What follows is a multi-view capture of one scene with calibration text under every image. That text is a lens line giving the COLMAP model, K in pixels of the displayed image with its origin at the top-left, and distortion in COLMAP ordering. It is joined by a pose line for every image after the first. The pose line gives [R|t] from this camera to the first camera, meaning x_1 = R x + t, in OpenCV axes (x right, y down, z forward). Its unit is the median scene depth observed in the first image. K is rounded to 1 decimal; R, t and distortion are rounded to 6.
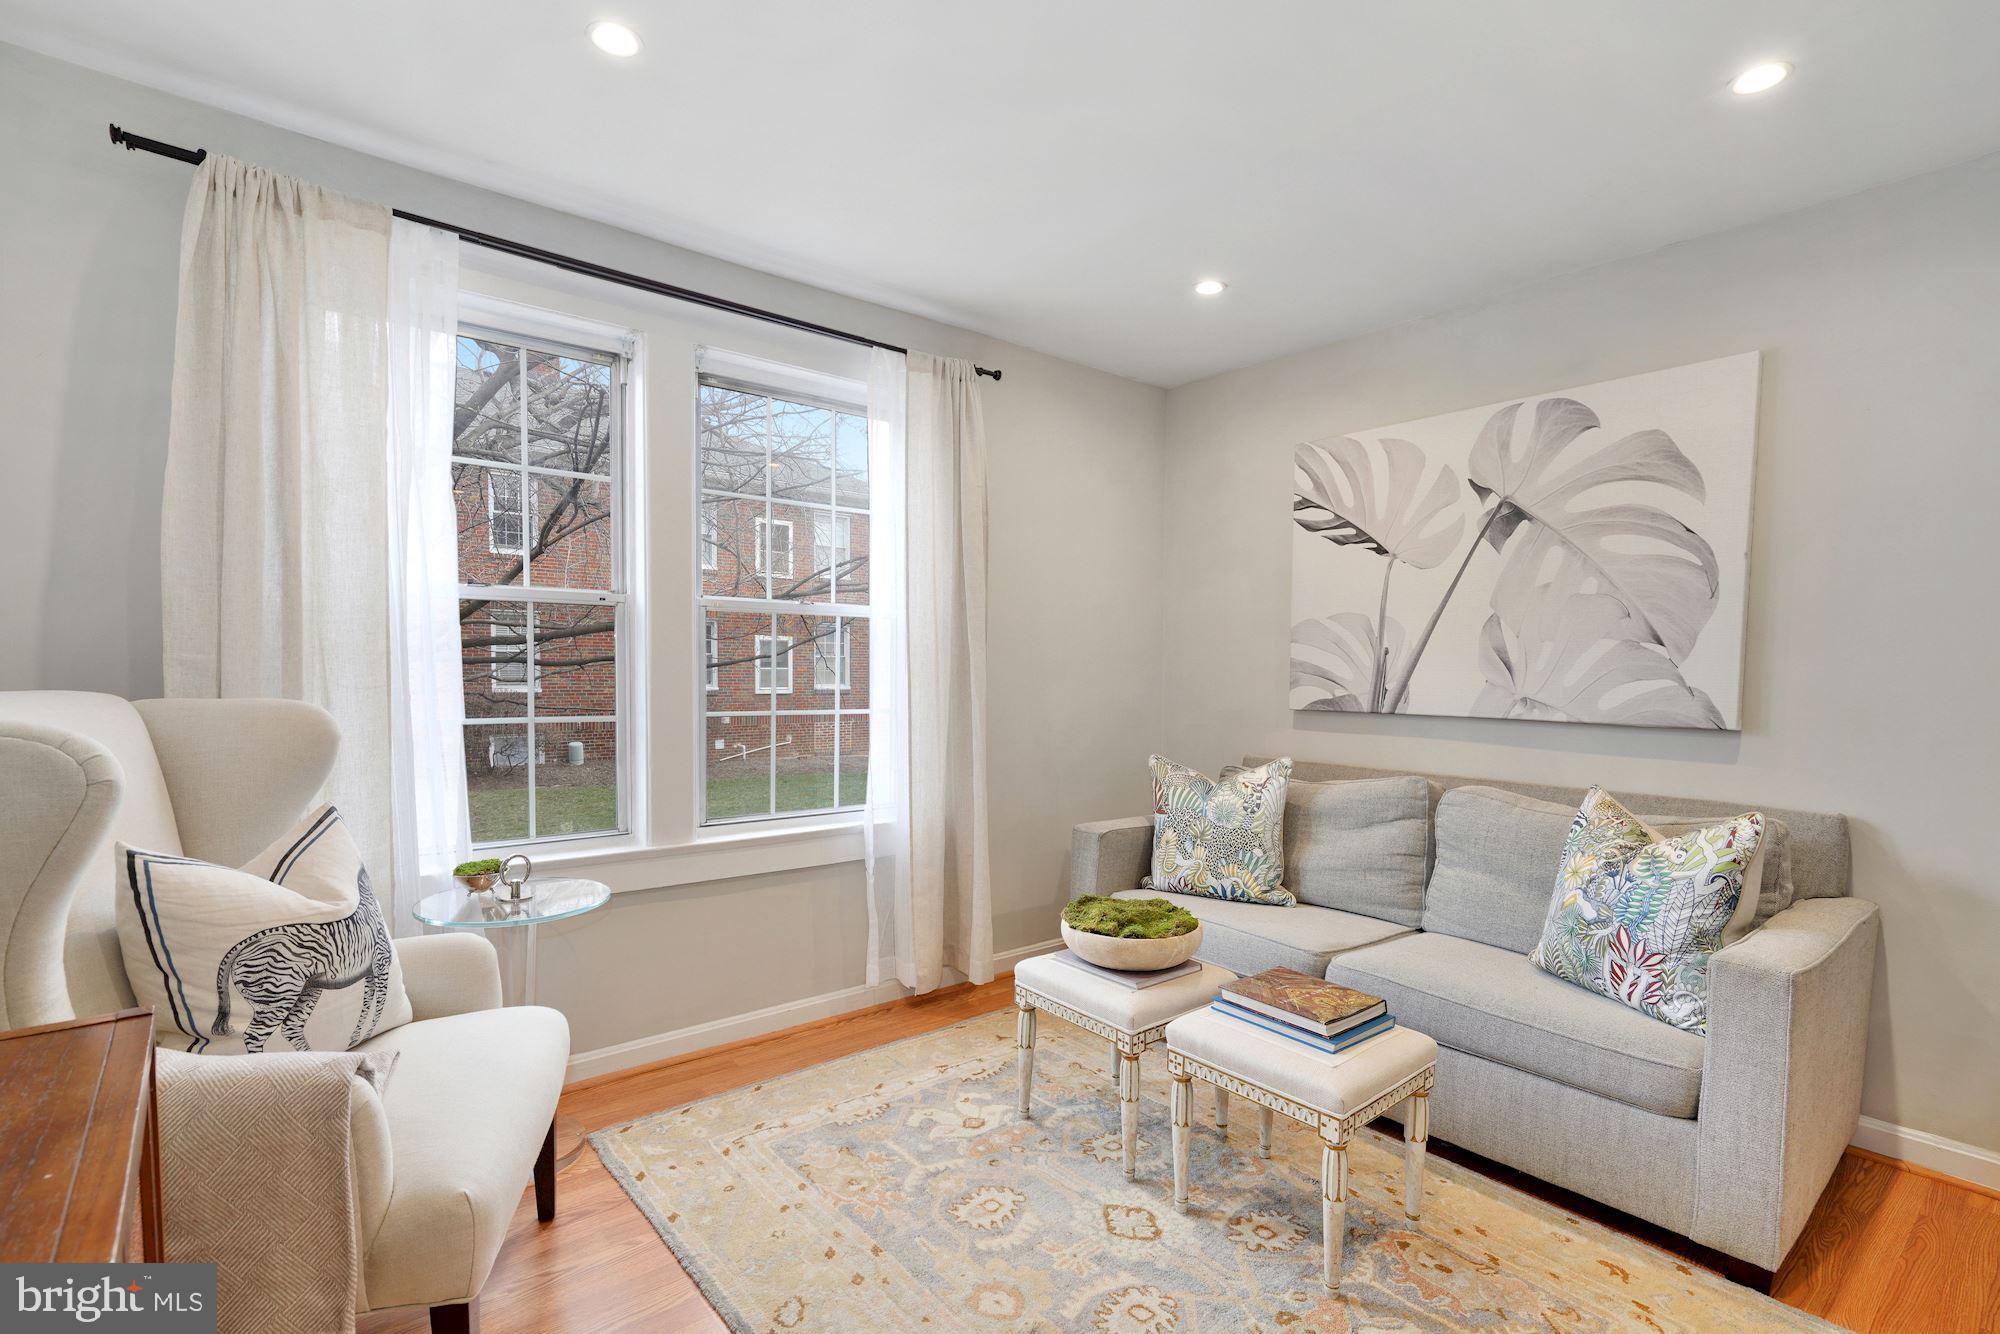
lens RADIAL K [[939.3, 0, 1006.9], [0, 939.3, 697.5], [0, 0, 1]] dist [0.001793, 0.000338]
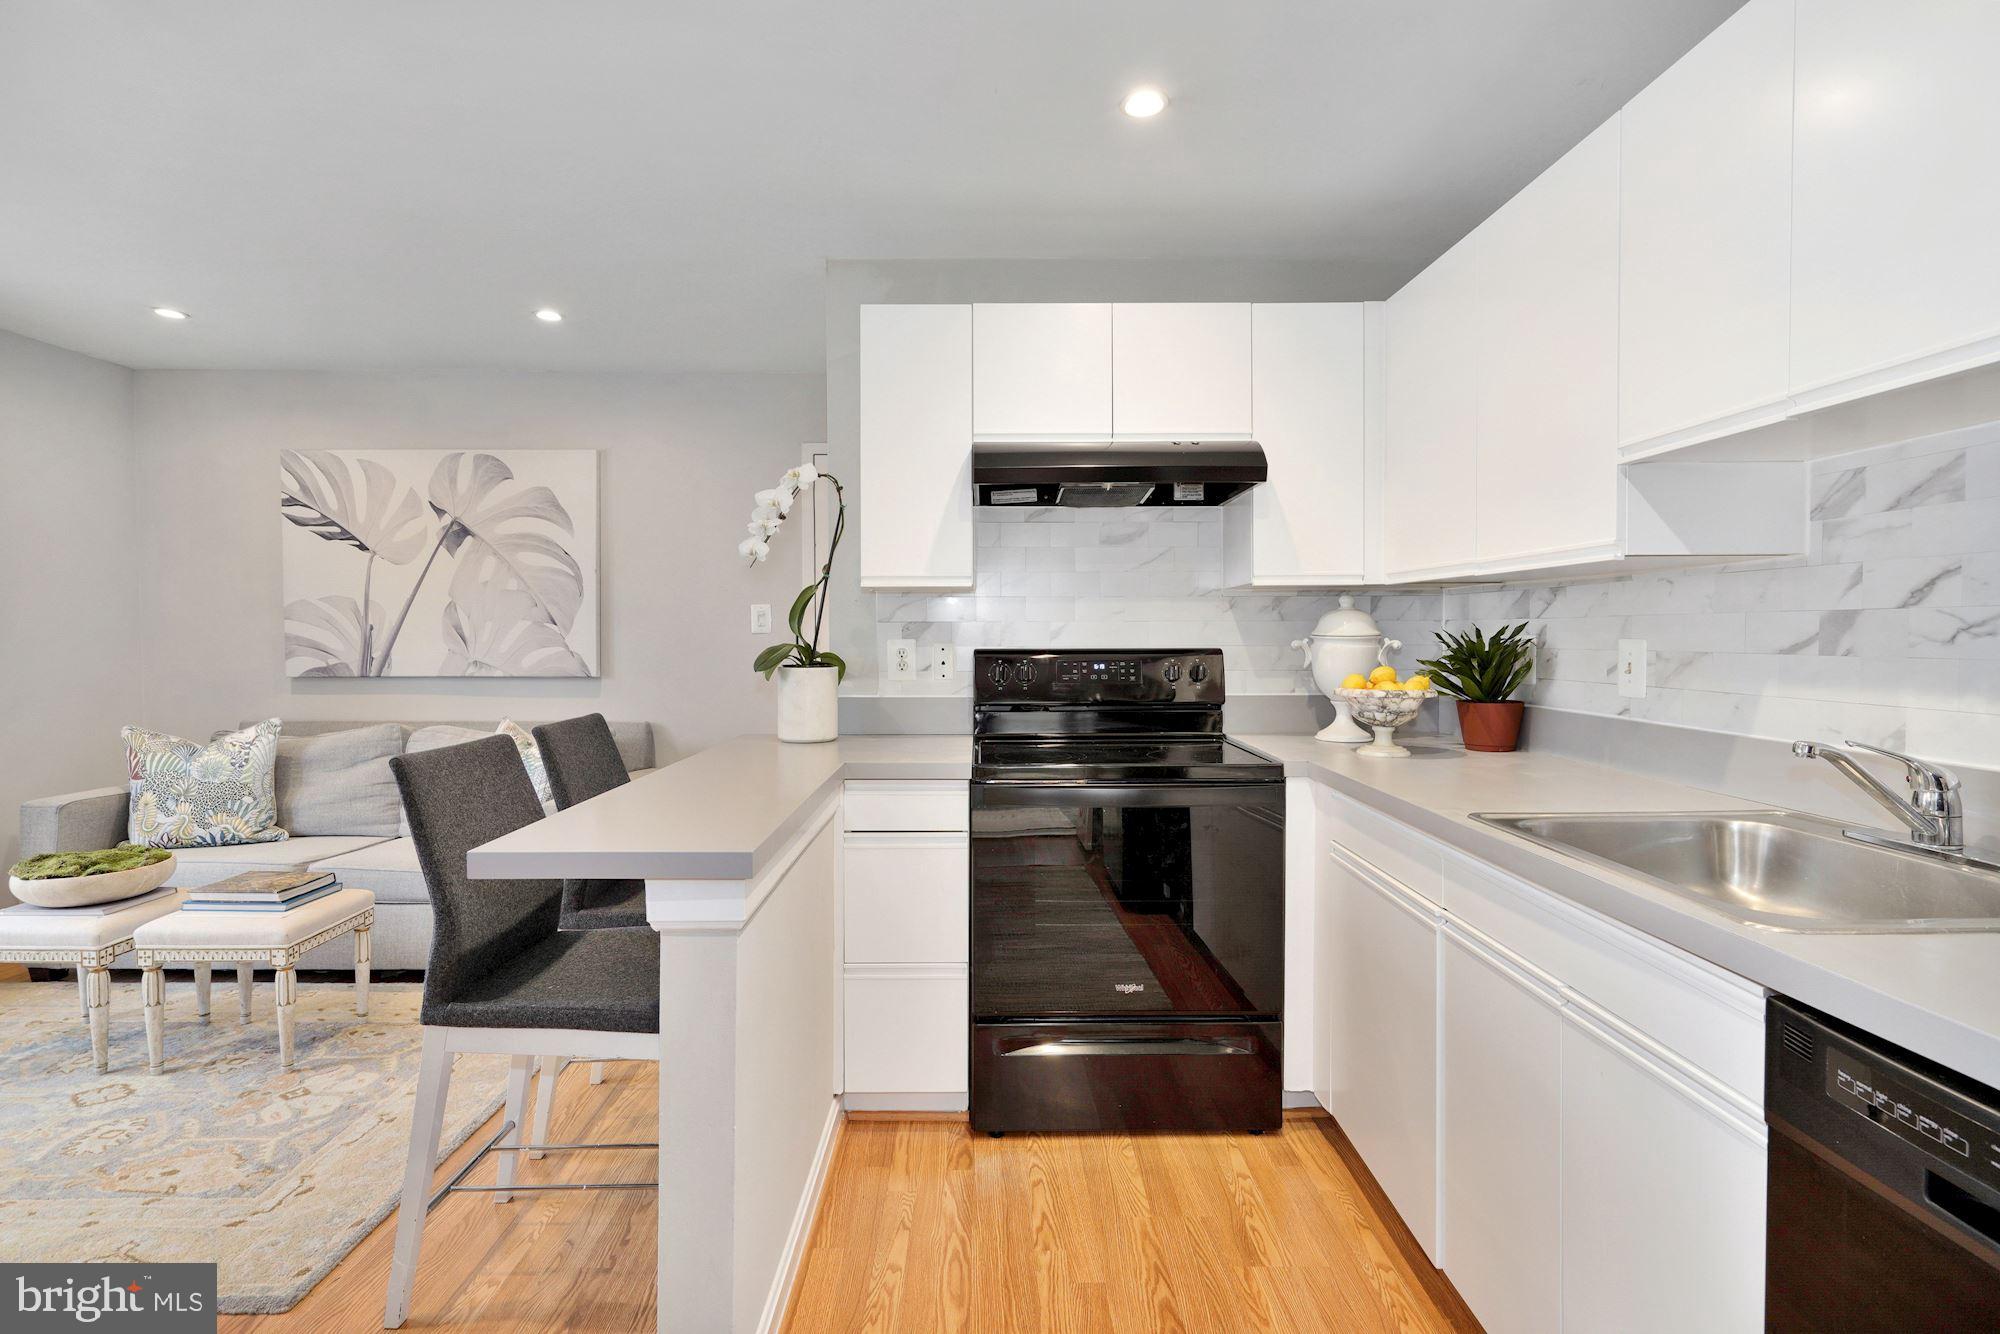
lens RADIAL K [[896.0, 0, 954.4], [0, 896.0, 657.1], [0, 0, 1]] dist [-0.001842, 0.000569]
pose [[0.635217, -0.030426, 0.771734, -0.031332], [0.032413, 0.999394, 0.012721, 0.000472], [-0.771654, 0.016934, 0.635818, -0.411262]]
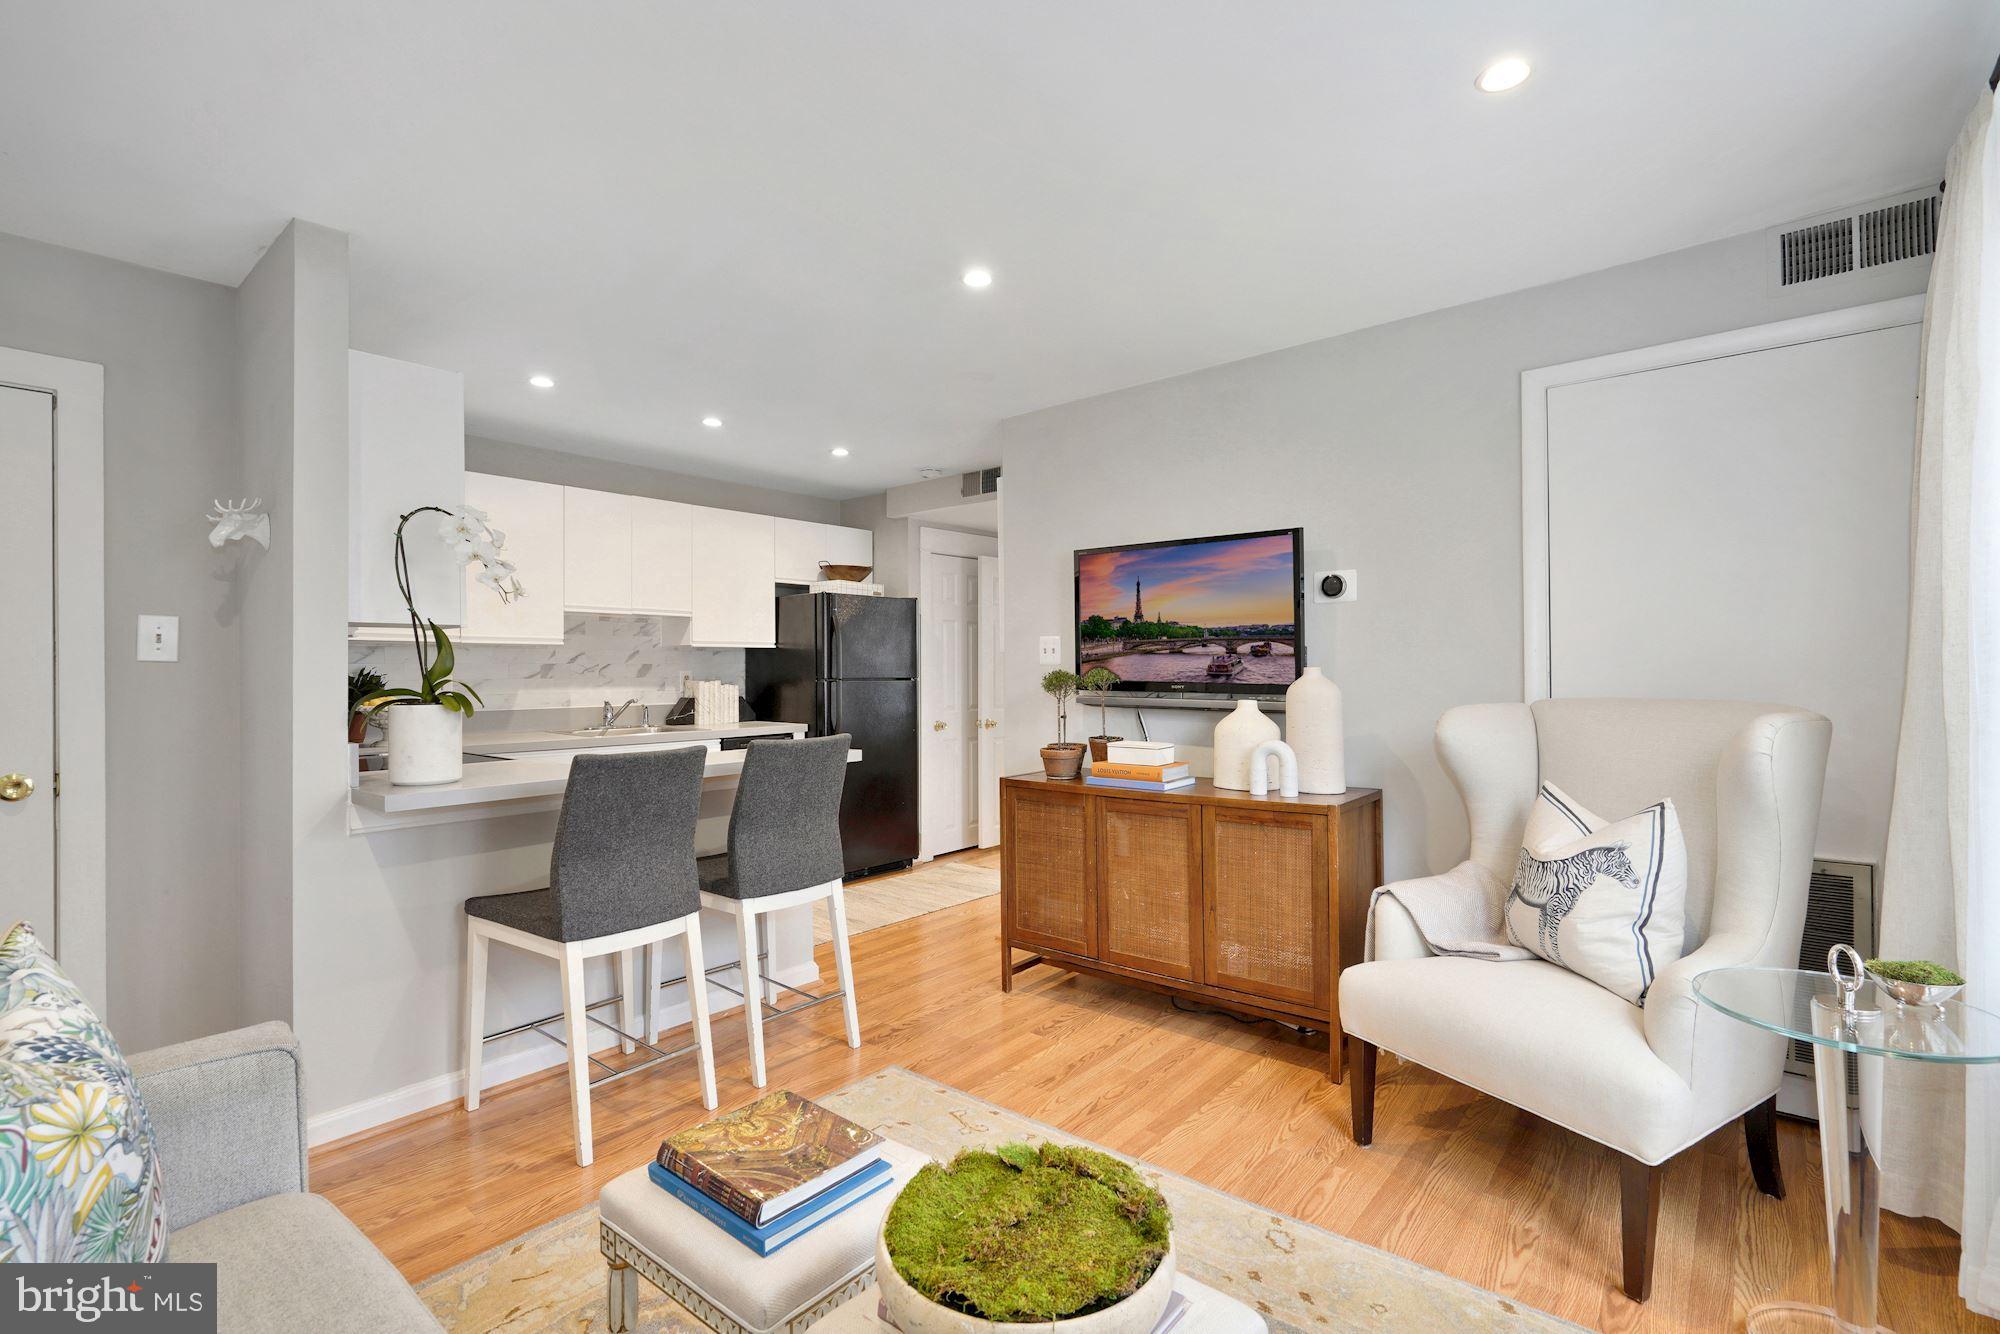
lens RADIAL K [[916.2, 0, 1000.0], [0, 916.2, 667.0], [0, 0, 1]] dist [-0.016428, 0.000237]
pose [[-0.981052, 0.004631, -0.193690, 0.182554], [-0.002038, 0.999412, 0.034220, -0.051650], [0.193735, 0.033967, -0.980466, 1.171269]]
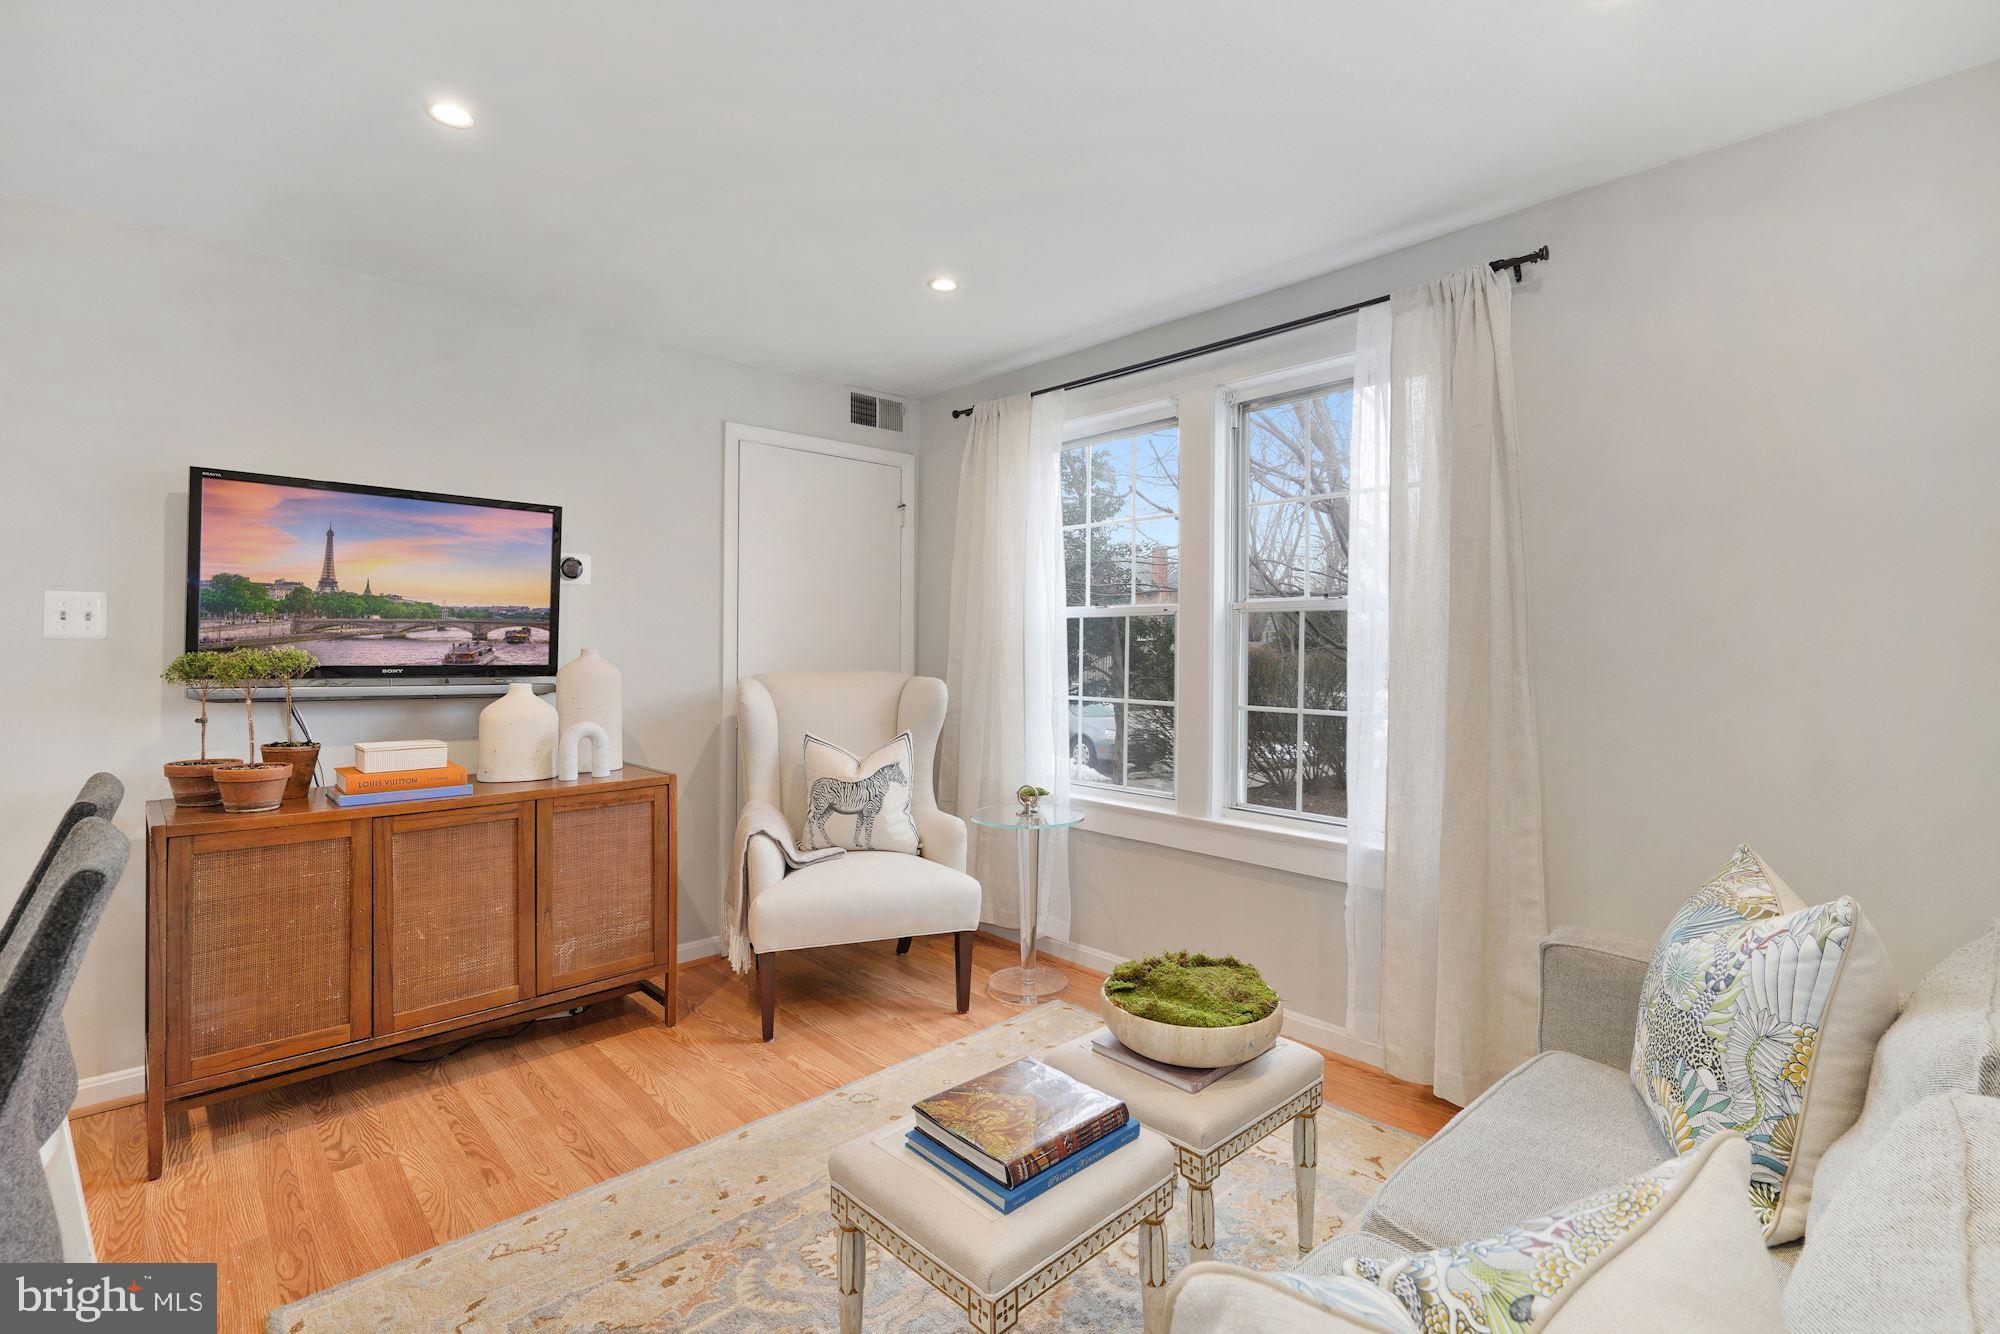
lens RADIAL K [[883.6, 0, 995.9], [0, 883.6, 616.9], [0, 0, 1]] dist [-0.016307, -0.000038]
pose [[0.072693, -0.041799, -0.996478, 0.693998], [-0.036557, 0.998338, -0.044544, -0.029680], [0.996684, 0.039666, 0.071044, 0.632726]]
